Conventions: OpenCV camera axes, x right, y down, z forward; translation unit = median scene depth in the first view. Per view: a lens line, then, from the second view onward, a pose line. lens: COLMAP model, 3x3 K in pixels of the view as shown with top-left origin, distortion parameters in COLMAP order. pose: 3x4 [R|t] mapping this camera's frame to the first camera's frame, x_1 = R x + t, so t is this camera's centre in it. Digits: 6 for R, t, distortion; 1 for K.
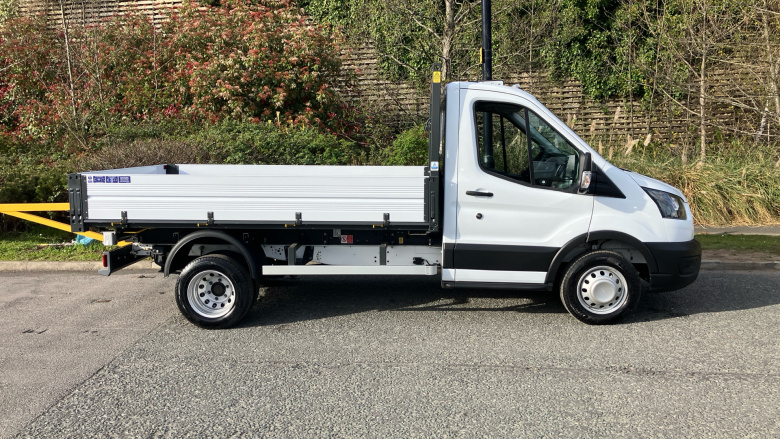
lens RADIAL K [[636.7, 0, 380.3], [0, 636.7, 219.4], [0, 0, 1]] dist [0.051068, -0.004328]
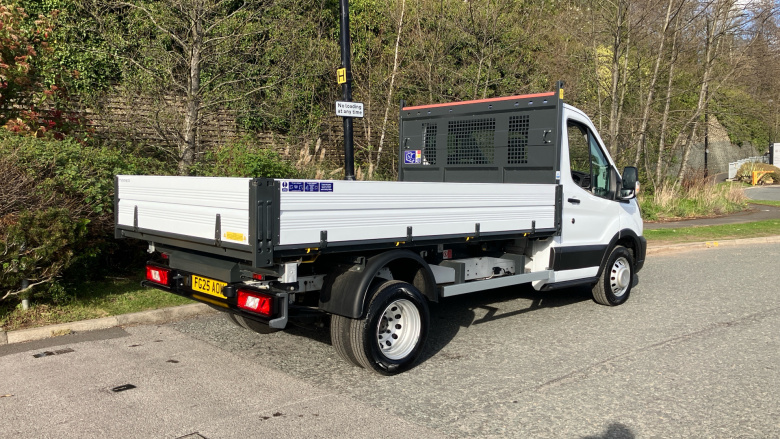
lens RADIAL K [[639.0, 0, 390.0], [0, 639.0, 219.5], [0, 0, 1]] dist [0.024423, -0.012225]
pose [[0.687396, -0.030786, 0.725630, -0.831727], [0.070709, 0.997192, -0.024676, -0.002533], [-0.722833, 0.068271, 0.687642, 0.432448]]
